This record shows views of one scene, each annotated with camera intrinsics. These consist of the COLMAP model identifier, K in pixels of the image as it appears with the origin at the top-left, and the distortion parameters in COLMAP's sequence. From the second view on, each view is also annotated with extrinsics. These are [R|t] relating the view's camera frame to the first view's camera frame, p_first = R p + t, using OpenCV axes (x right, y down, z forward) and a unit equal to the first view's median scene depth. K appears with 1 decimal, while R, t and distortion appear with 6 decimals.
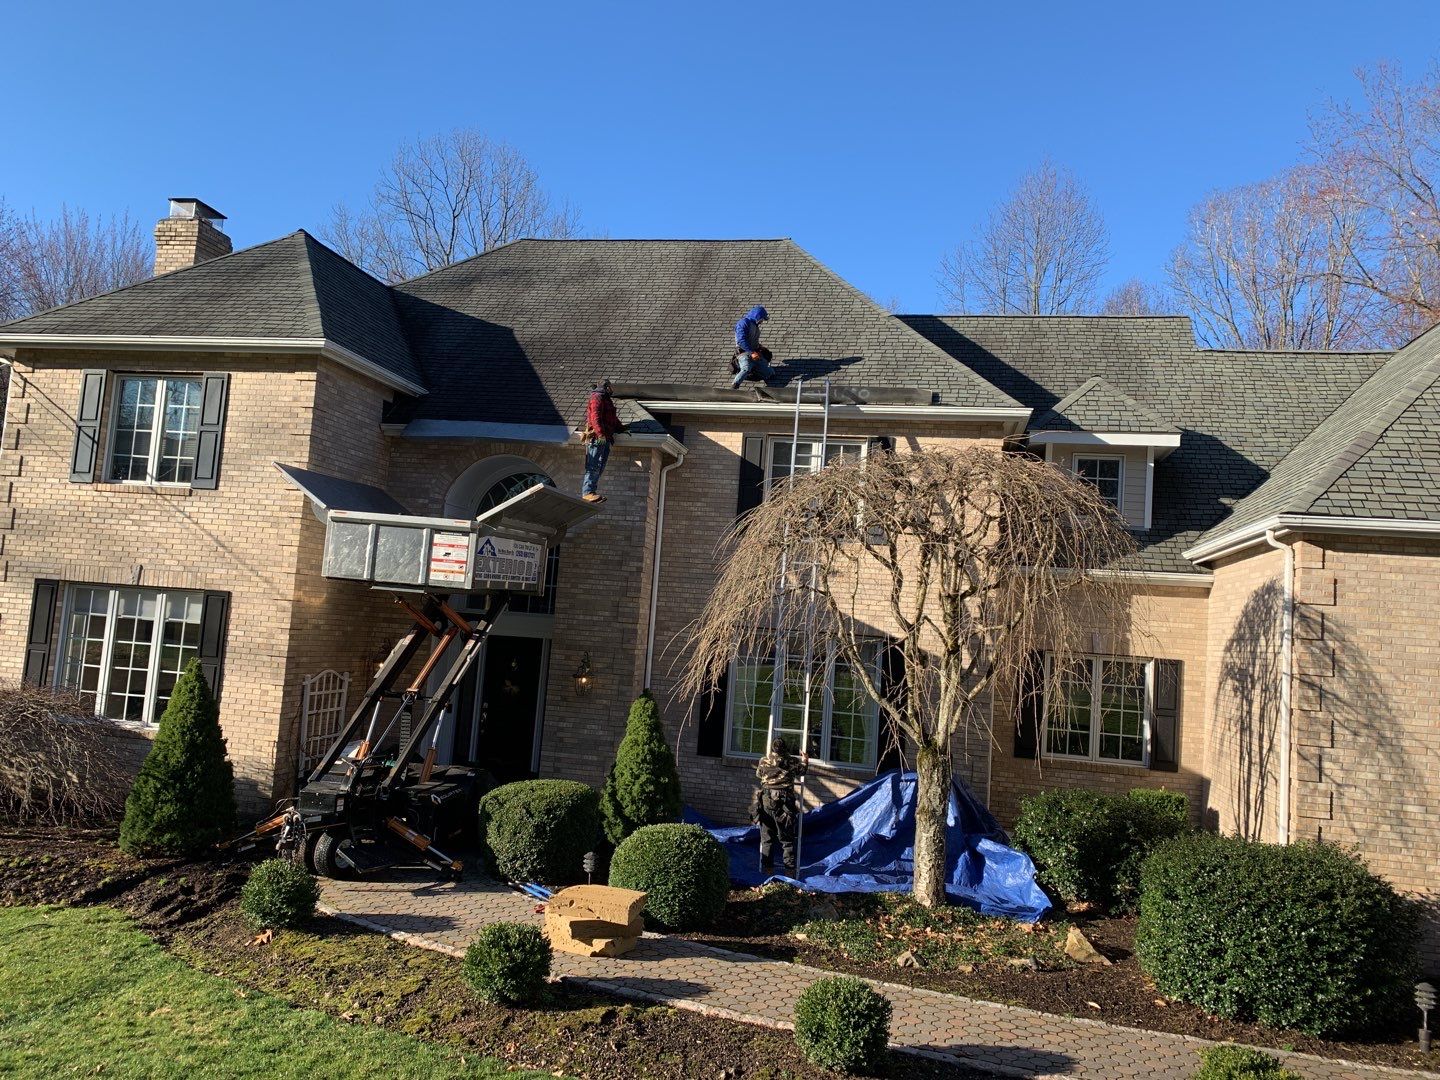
lens RADIAL K [[1102.1, 0, 720.0], [0, 1102.1, 540.0], [0, 0, 1]] dist [0.084866, -0.001699]
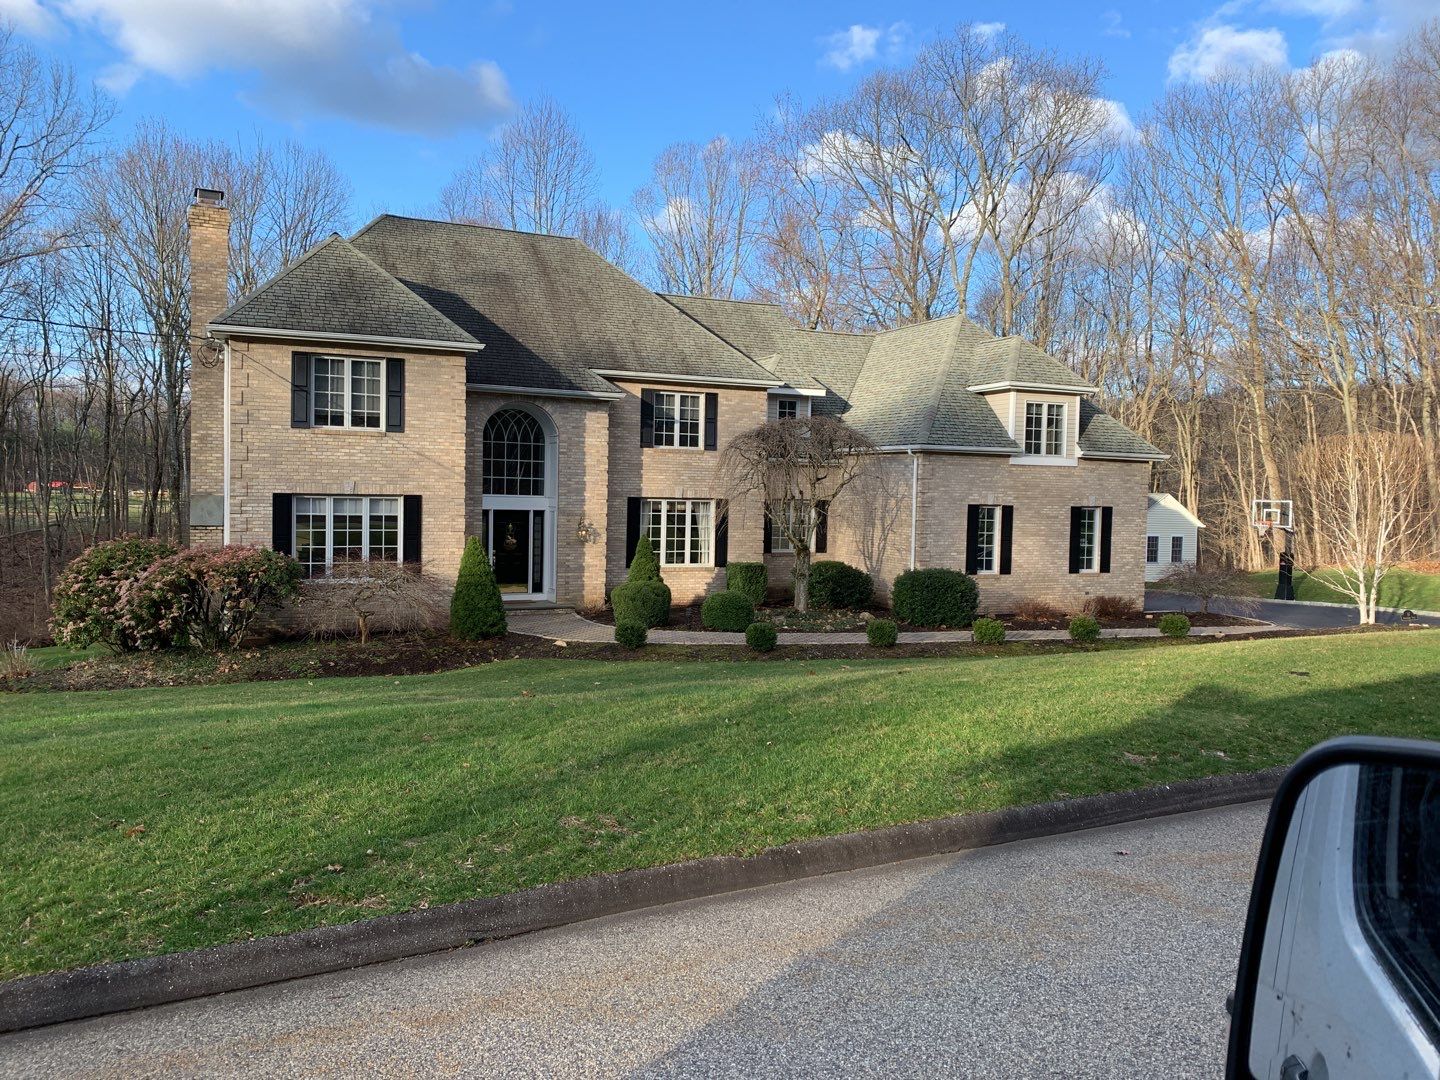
lens RADIAL K [[1102.1, 0, 720.0], [0, 1102.1, 540.0], [0, 0, 1]] dist [0.084866, -0.001699]
pose [[0.792947, -0.086229, 0.603158, -1.035105], [-0.011744, 0.987588, 0.156627, -0.144219], [-0.609177, -0.131280, 0.782092, -0.536995]]
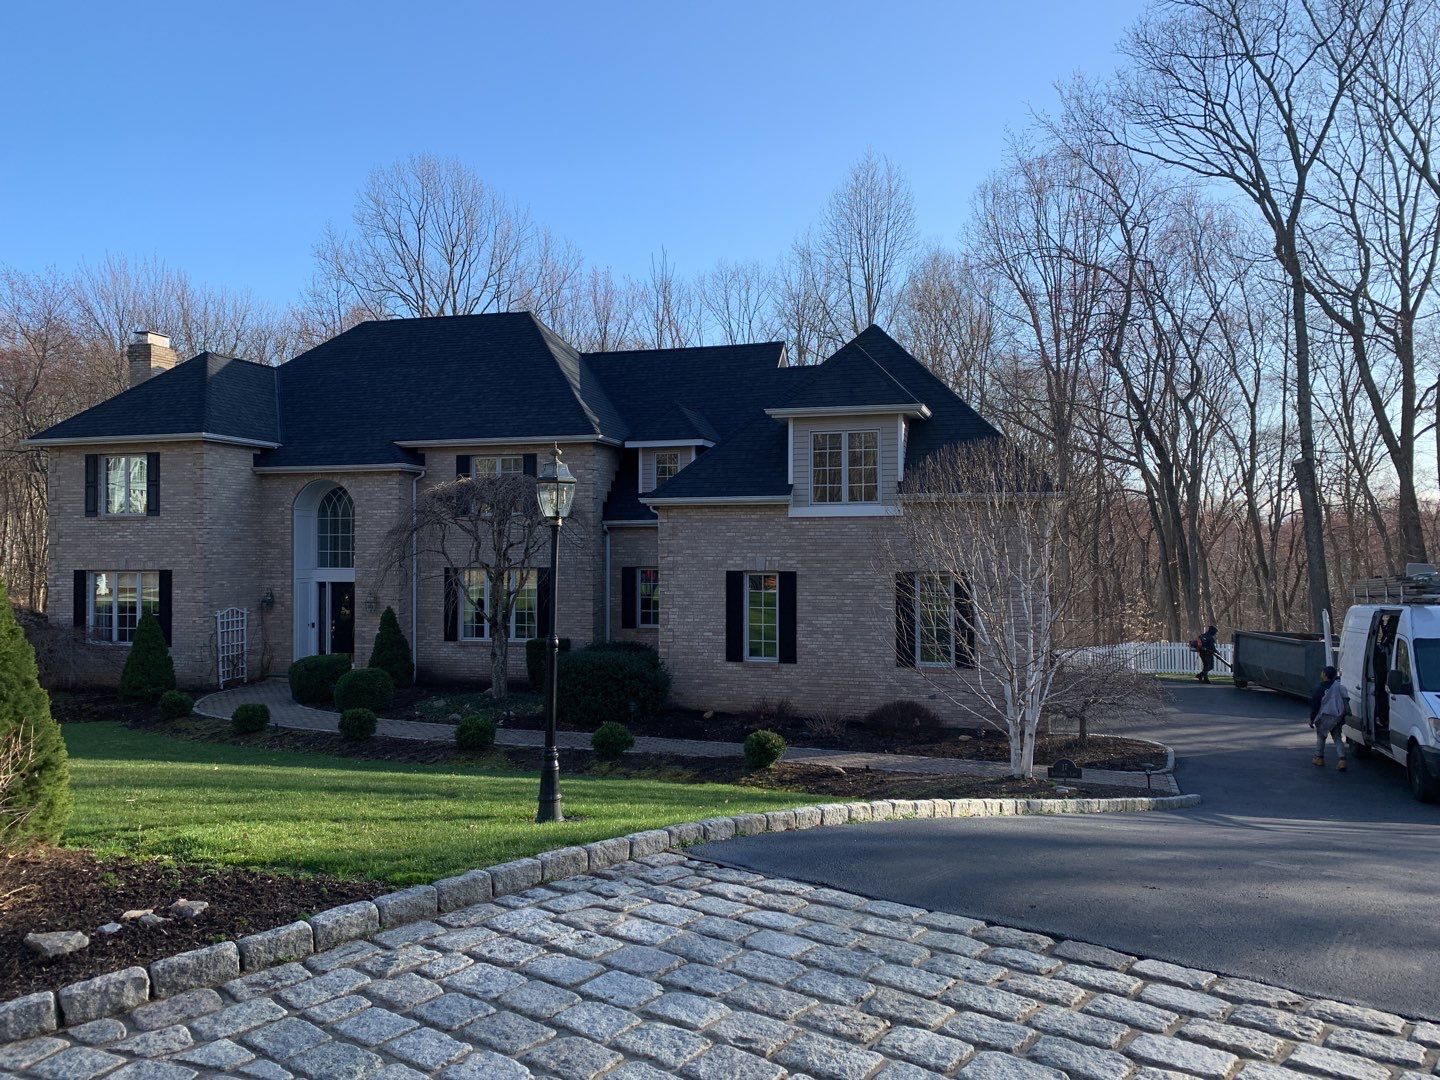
lens RADIAL K [[1102.1, 0, 720.0], [0, 1102.1, 540.0], [0, 0, 1]] dist [0.084866, -0.001699]
pose [[0.994653, -0.076495, -0.069386, 0.585467], [0.080746, 0.994886, 0.060686, -0.041586], [0.064389, -0.065964, 0.995742, -0.780245]]
